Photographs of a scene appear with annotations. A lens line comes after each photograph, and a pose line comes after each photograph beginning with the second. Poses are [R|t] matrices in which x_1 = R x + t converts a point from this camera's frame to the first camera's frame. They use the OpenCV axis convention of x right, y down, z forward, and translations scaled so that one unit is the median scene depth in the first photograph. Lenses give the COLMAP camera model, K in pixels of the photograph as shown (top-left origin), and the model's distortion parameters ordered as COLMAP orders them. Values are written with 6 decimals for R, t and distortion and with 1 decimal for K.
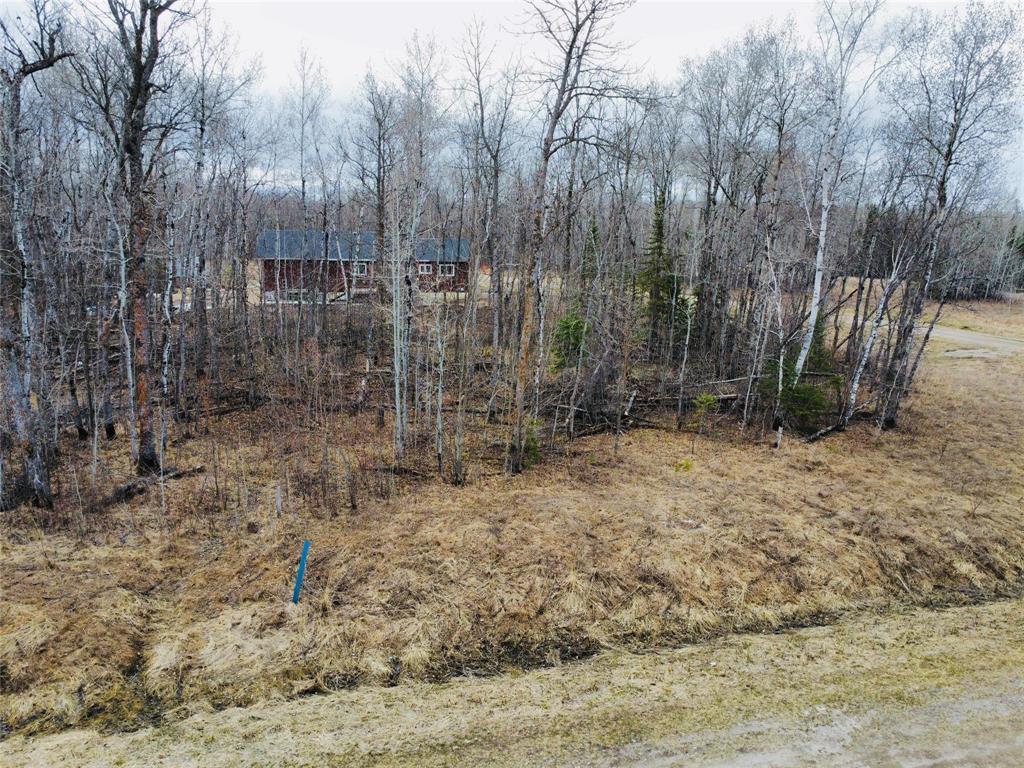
lens RADIAL K [[738.9, 0, 512.0], [0, 738.9, 384.0], [0, 0, 1]] dist [-0.030013, 0.000189]
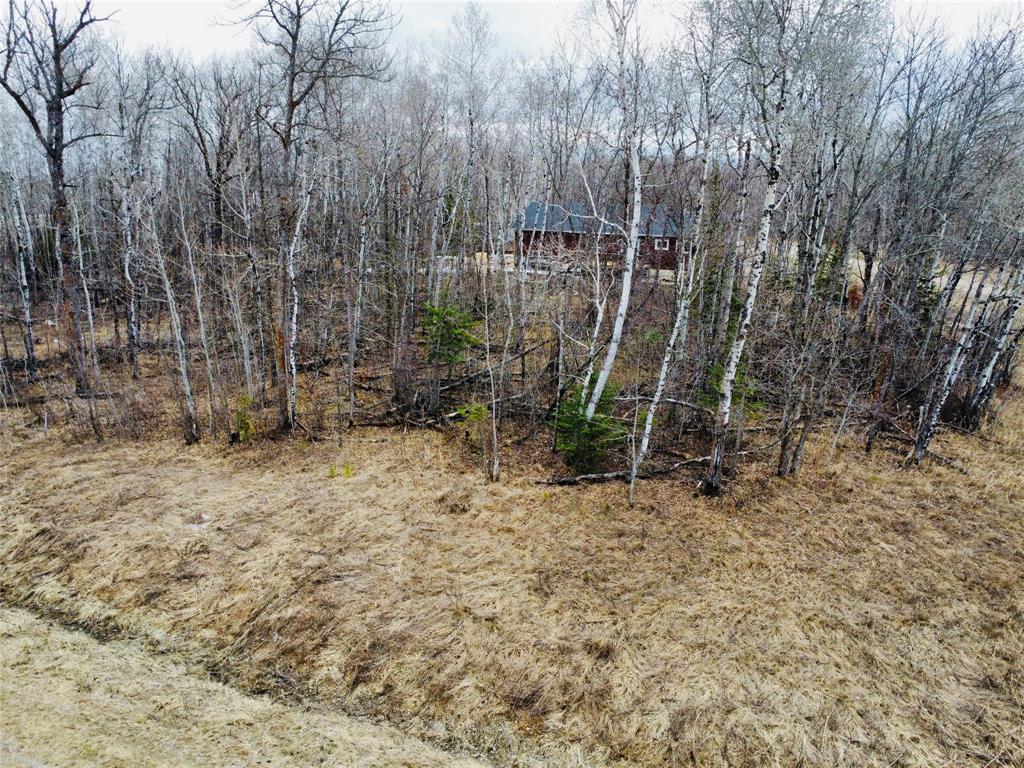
lens RADIAL K [[738.9, 0, 512.0], [0, 738.9, 384.0], [0, 0, 1]] dist [-0.030013, 0.000189]
pose [[0.800968, 0.148422, -0.580019, 1.386164], [-0.121538, 0.988922, 0.085221, -0.157050], [0.586242, 0.002235, 0.810133, 0.535854]]
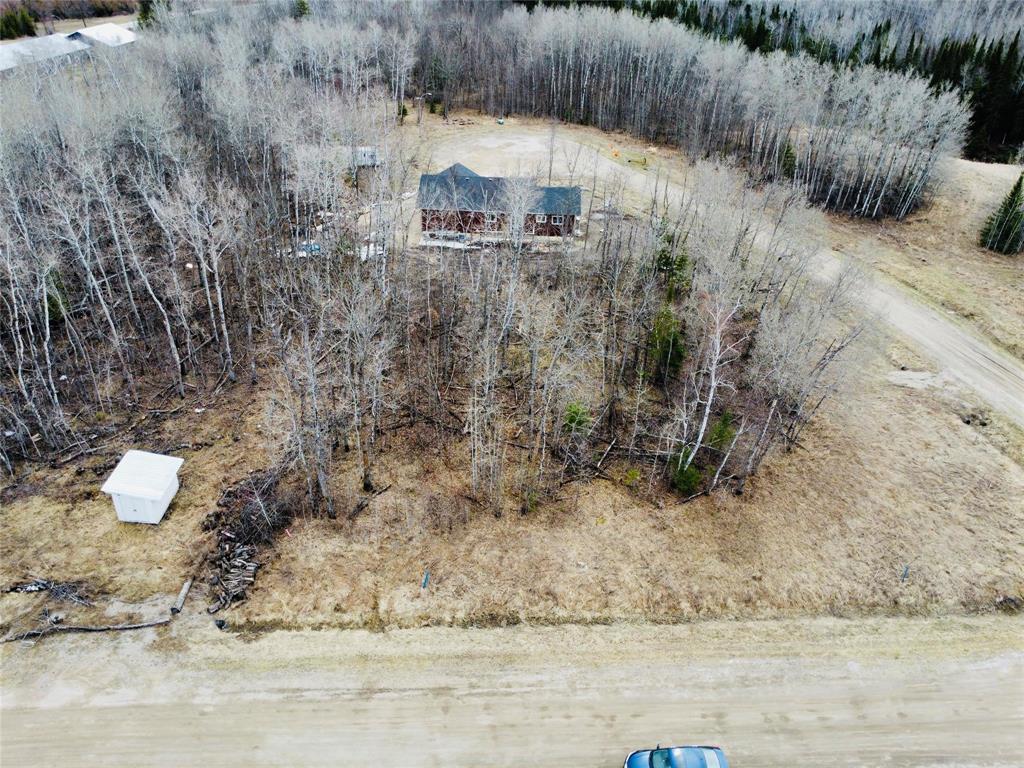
lens RADIAL K [[738.9, 0, 512.0], [0, 738.9, 384.0], [0, 0, 1]] dist [-0.030013, 0.000189]
pose [[0.975573, 0.121066, -0.183304, 0.482196], [-0.052290, 0.938425, 0.341504, -1.462885], [0.213361, -0.323577, 0.921832, -1.355231]]
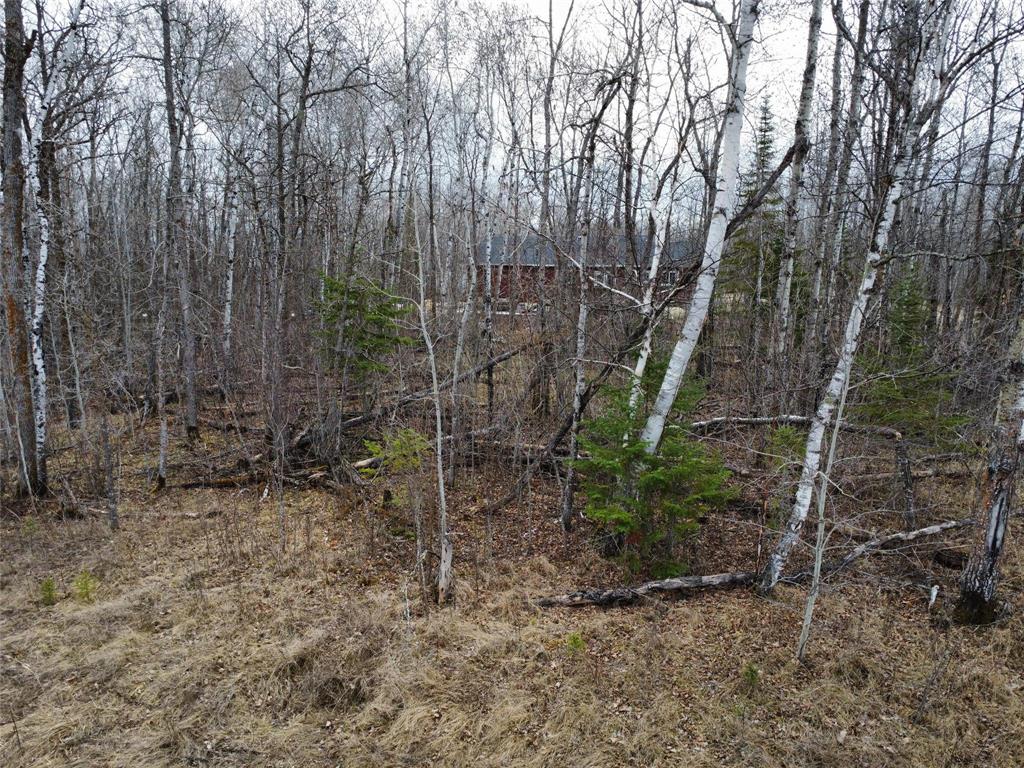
lens RADIAL K [[738.9, 0, 512.0], [0, 738.9, 384.0], [0, 0, 1]] dist [-0.030013, 0.000189]
pose [[0.839411, 0.073597, -0.538490, 0.927976], [-0.104000, 0.994231, -0.026233, -0.015513], [0.533453, 0.078023, 0.842223, 1.168420]]
